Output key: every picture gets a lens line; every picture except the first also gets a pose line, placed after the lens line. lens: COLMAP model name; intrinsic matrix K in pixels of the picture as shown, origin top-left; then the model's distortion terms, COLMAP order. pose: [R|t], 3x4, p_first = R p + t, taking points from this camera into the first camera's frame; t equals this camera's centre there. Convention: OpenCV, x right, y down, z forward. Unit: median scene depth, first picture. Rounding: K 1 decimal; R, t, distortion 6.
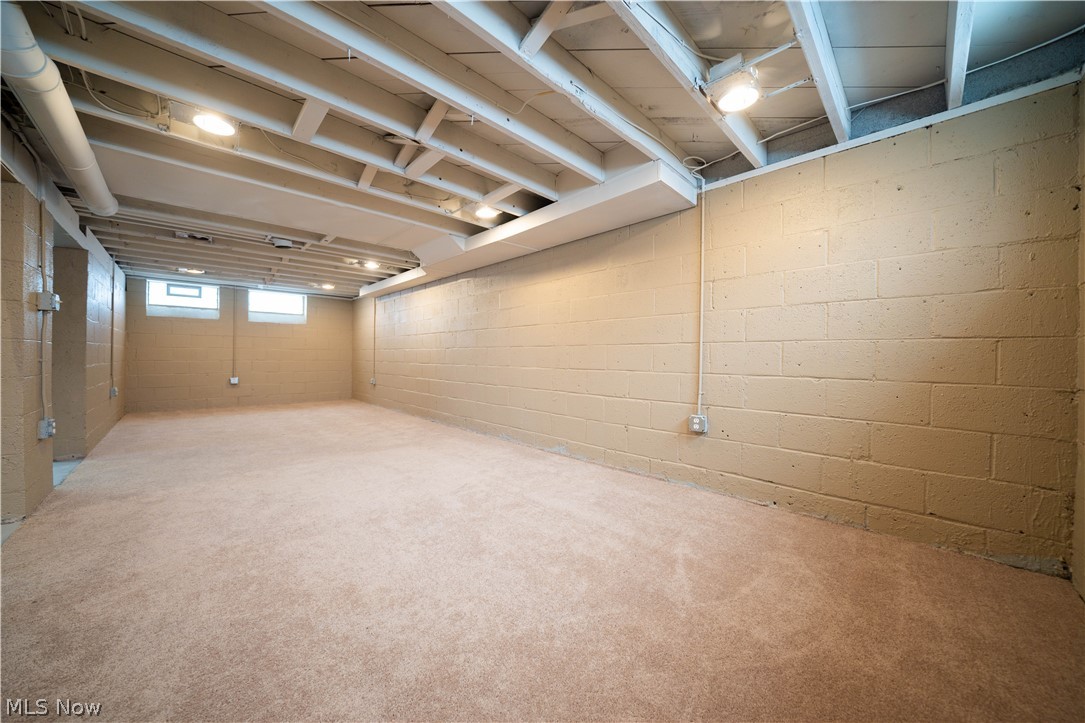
lens RADIAL K [[377.6, 0, 536.6], [0, 377.6, 356.4], [0, 0, 1]] dist [-0.001735, -0.000105]
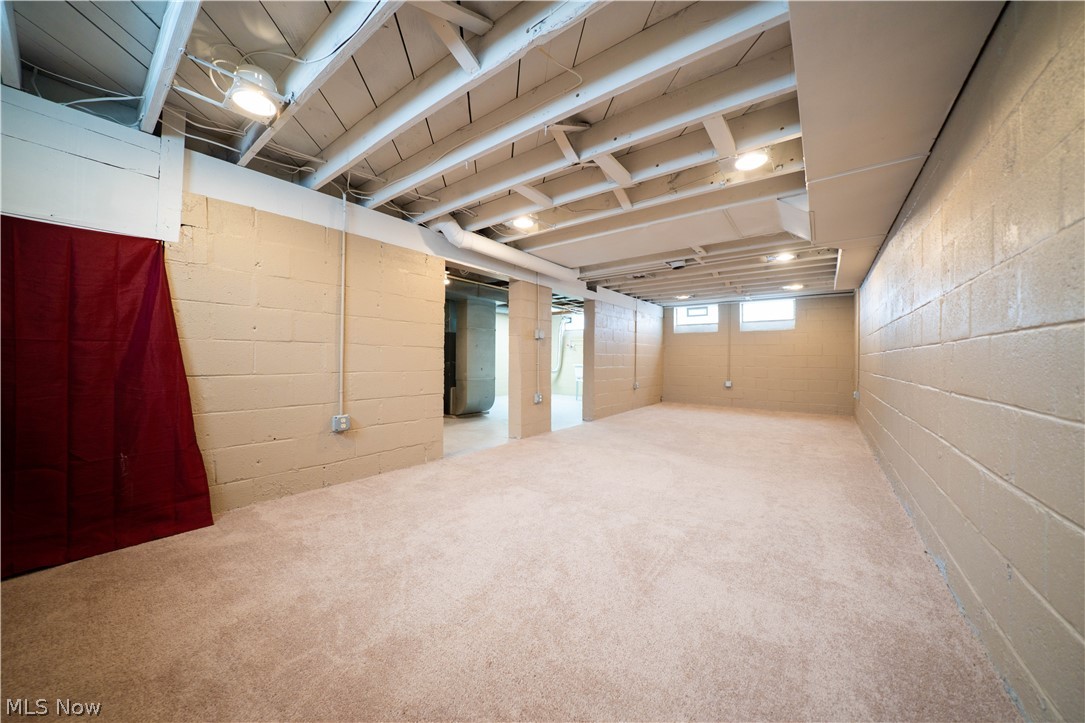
lens RADIAL K [[377.6, 0, 537.9], [0, 377.6, 360.3], [0, 0, 1]] dist [-0.001735, -0.000105]
pose [[0.173993, 0.000128, -0.984747, 0.305850], [-0.007283, 0.999973, -0.001157, -0.002647], [0.984720, 0.007373, 0.173989, 0.300529]]
